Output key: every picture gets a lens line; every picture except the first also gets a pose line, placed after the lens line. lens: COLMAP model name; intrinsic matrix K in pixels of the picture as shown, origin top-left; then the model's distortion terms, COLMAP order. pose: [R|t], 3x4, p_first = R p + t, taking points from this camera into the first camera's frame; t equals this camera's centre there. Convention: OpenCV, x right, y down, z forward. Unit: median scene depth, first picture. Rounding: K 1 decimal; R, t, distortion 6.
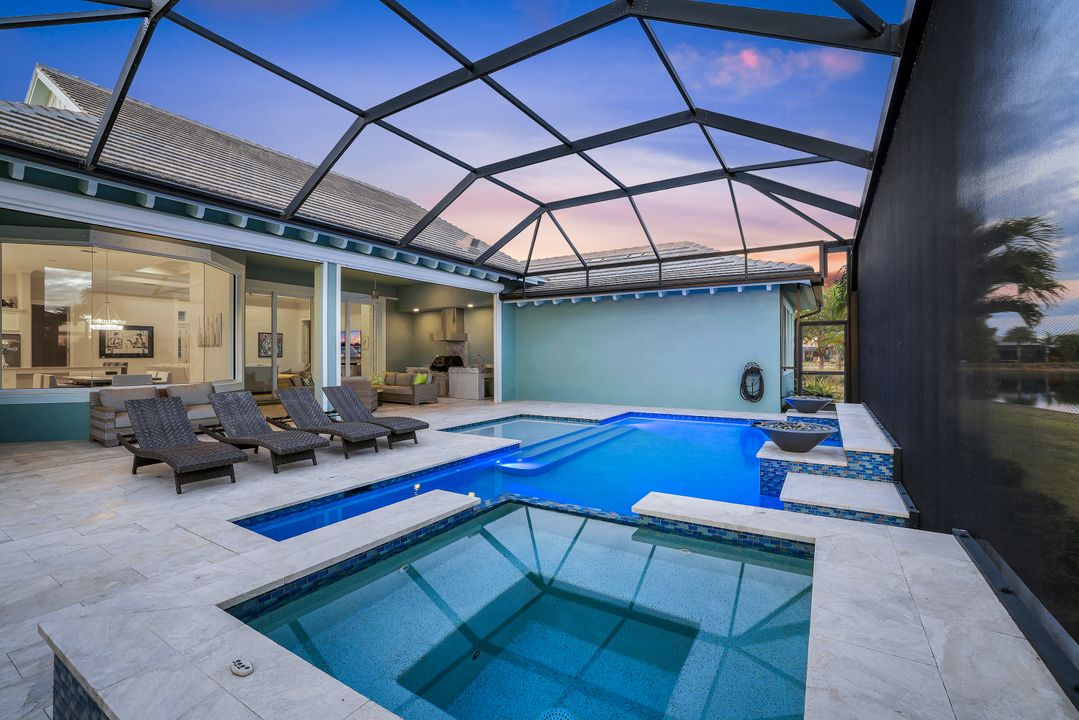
lens RADIAL K [[473.5, 0, 539.5], [0, 473.5, 360.0], [0, 0, 1]] dist [-0.029613, 0.001356]
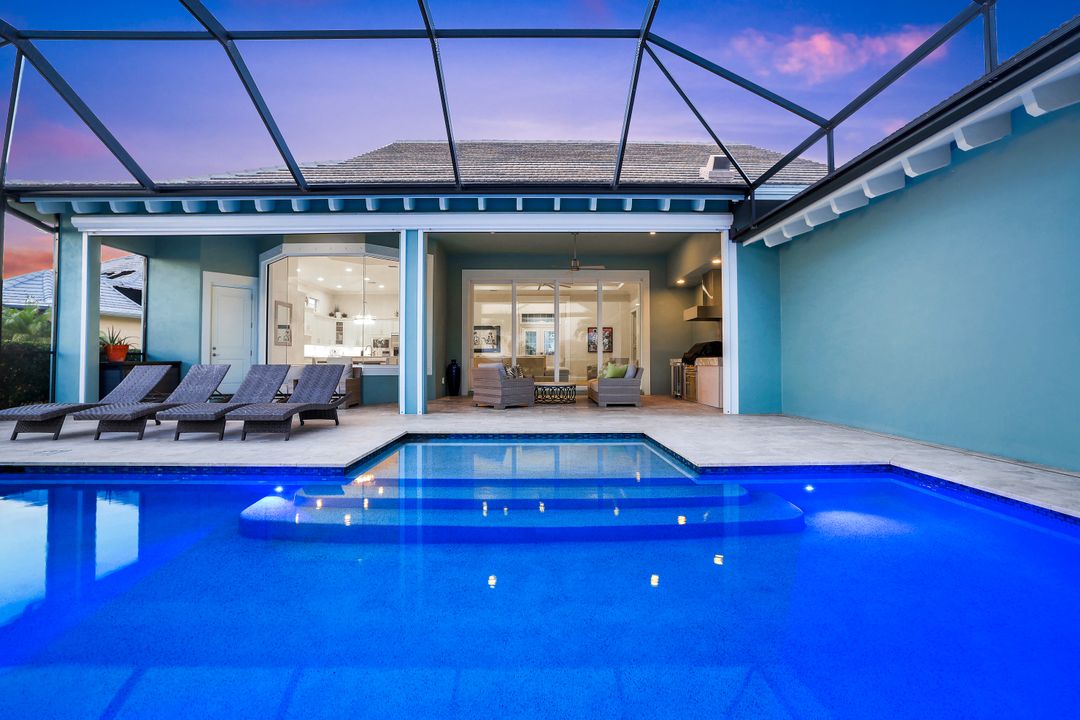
lens RADIAL K [[473.9, 0, 540.0], [0, 473.9, 360.0], [0, 0, 1]] dist [-0.029613, 0.001356]
pose [[0.541633, -0.004277, -0.840604, 0.285090], [-0.004695, 0.999956, -0.008113, 0.028681], [0.840602, 0.008341, 0.541589, 0.477061]]
